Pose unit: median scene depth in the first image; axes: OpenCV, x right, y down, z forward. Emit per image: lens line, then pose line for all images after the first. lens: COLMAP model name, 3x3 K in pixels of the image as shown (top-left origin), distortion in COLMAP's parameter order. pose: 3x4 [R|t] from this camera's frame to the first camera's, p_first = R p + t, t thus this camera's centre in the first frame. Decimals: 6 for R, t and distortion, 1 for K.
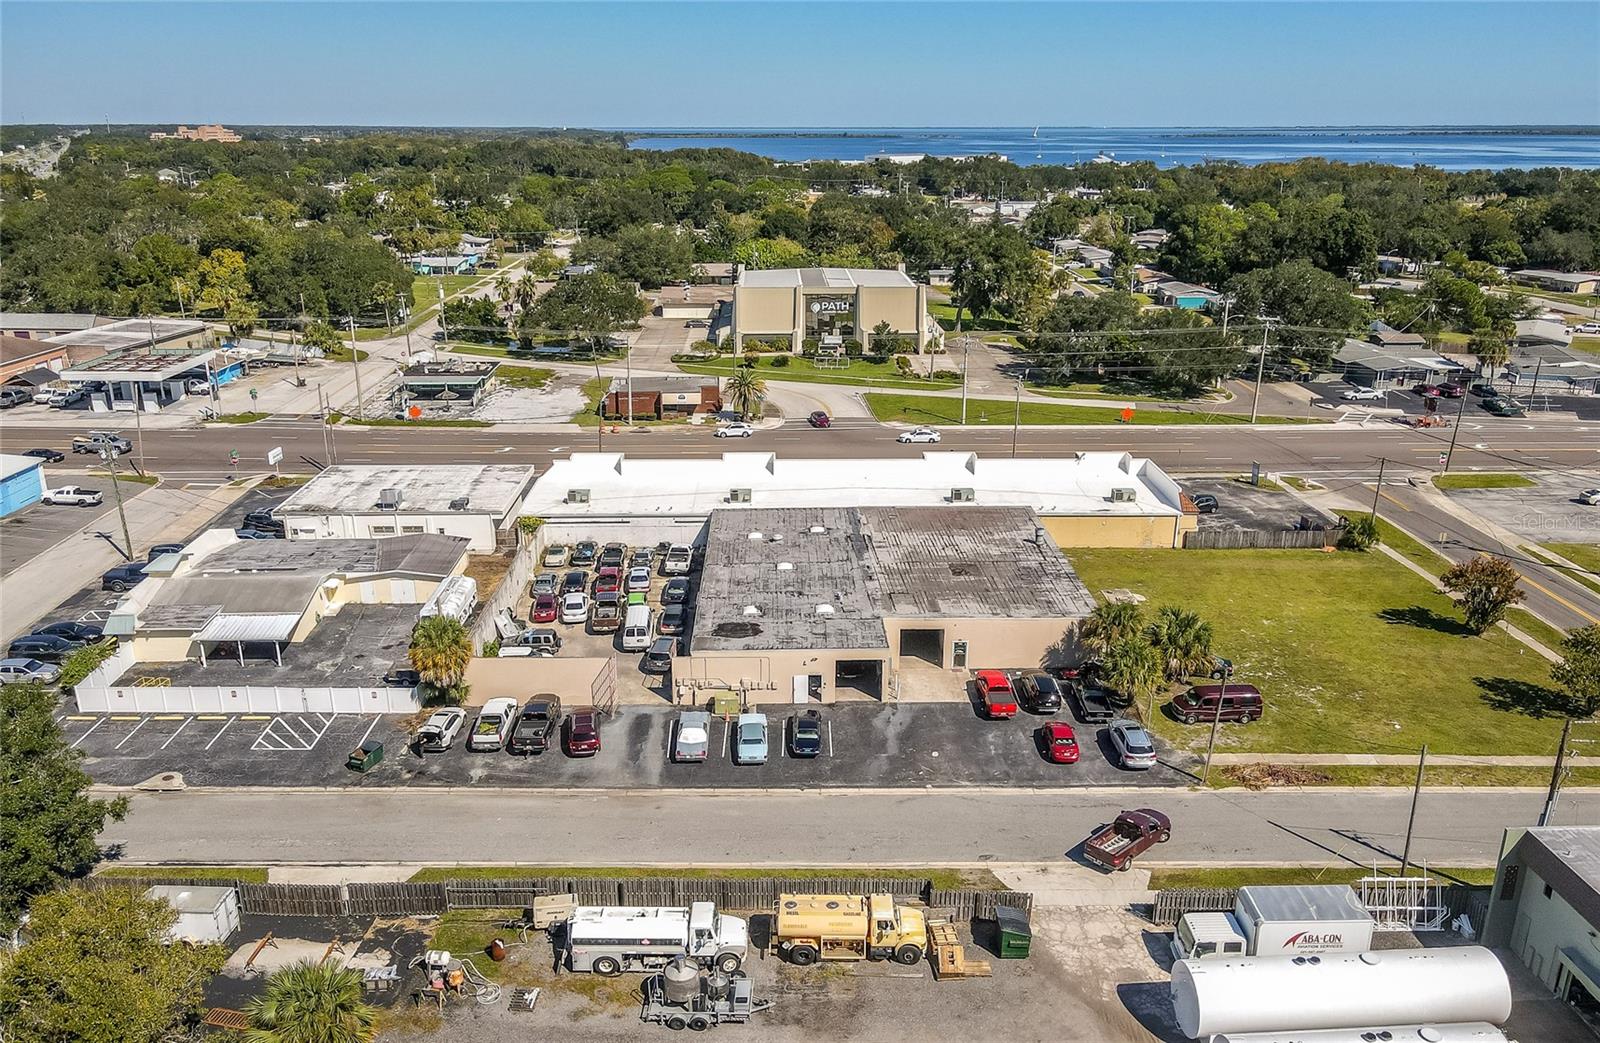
lens RADIAL K [[1195.4, 0, 779.5], [0, 1195.4, 524.3], [0, 0, 1]] dist [-0.012004, 0.048632]
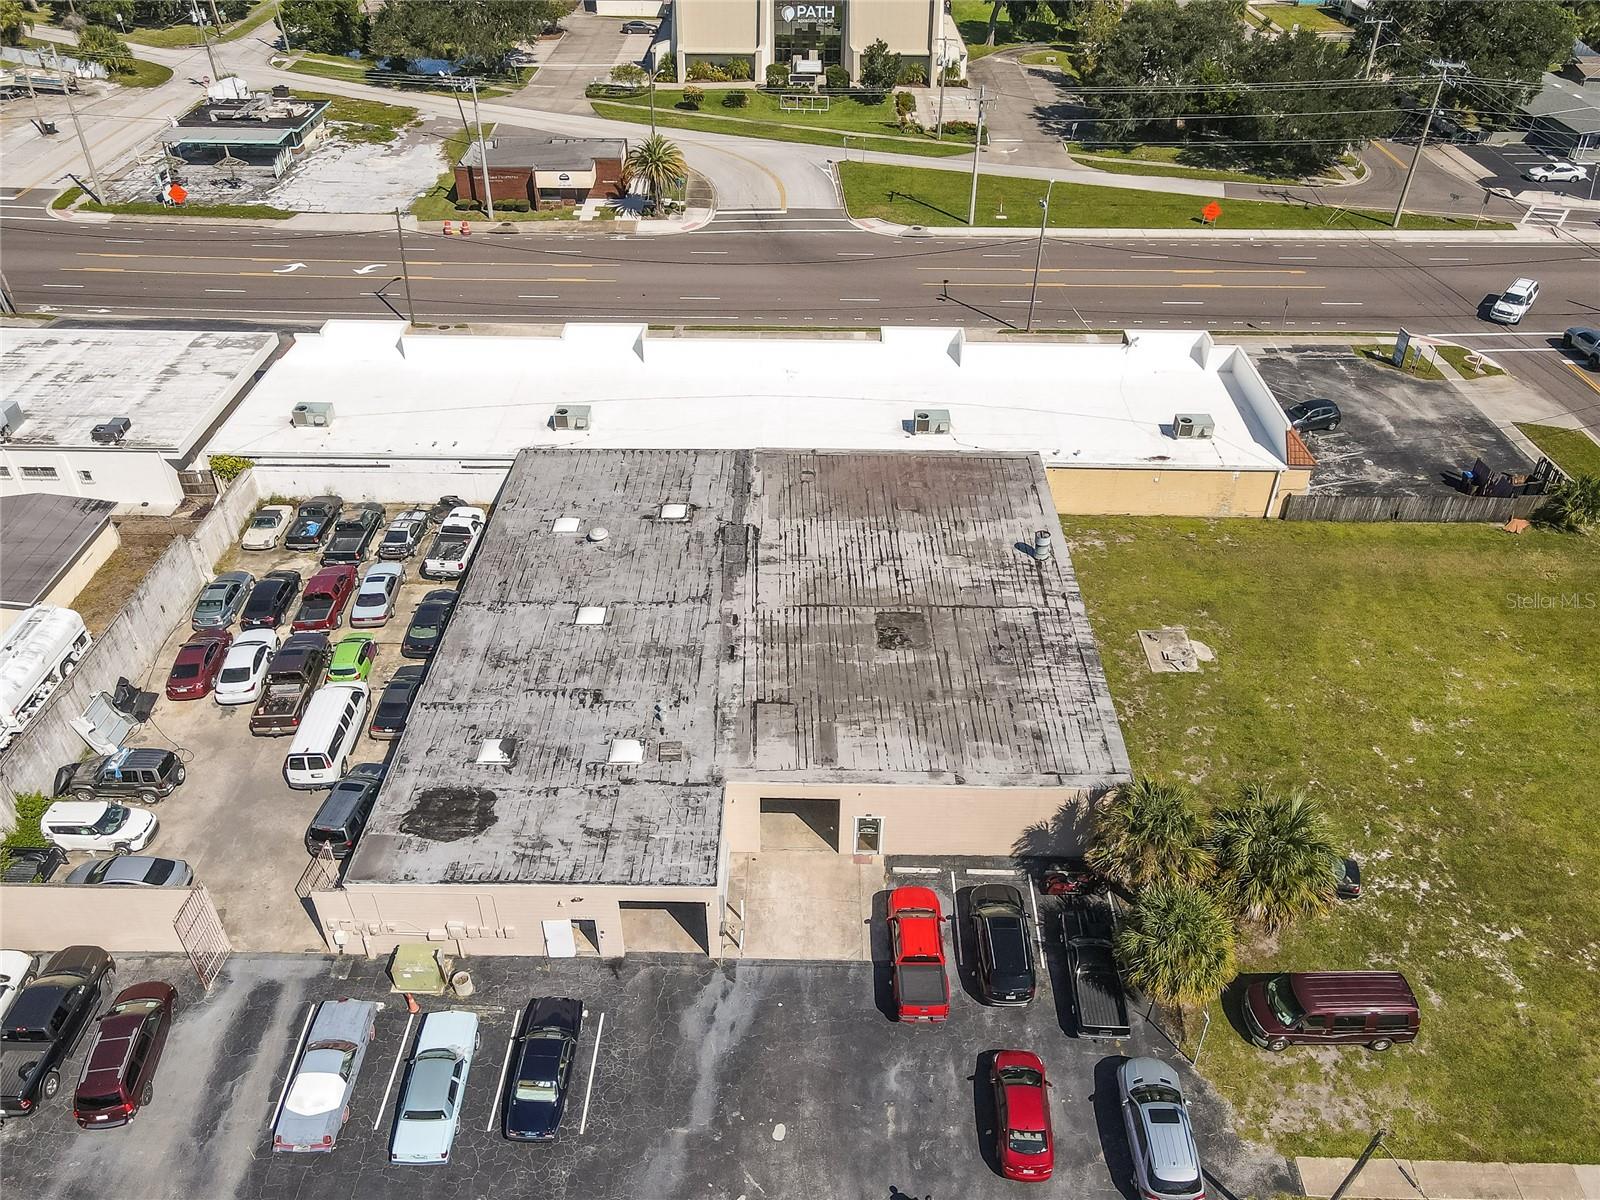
lens RADIAL K [[1199.4, 0, 800.0], [0, 1199.4, 600.0], [0, 0, 1]] dist [0.013980, 0.003328]
pose [[0.999777, 0.017519, -0.011771, 0.090532], [-0.013024, 0.950945, 0.309084, -0.123232], [0.016608, -0.308862, 0.950962, 0.366177]]
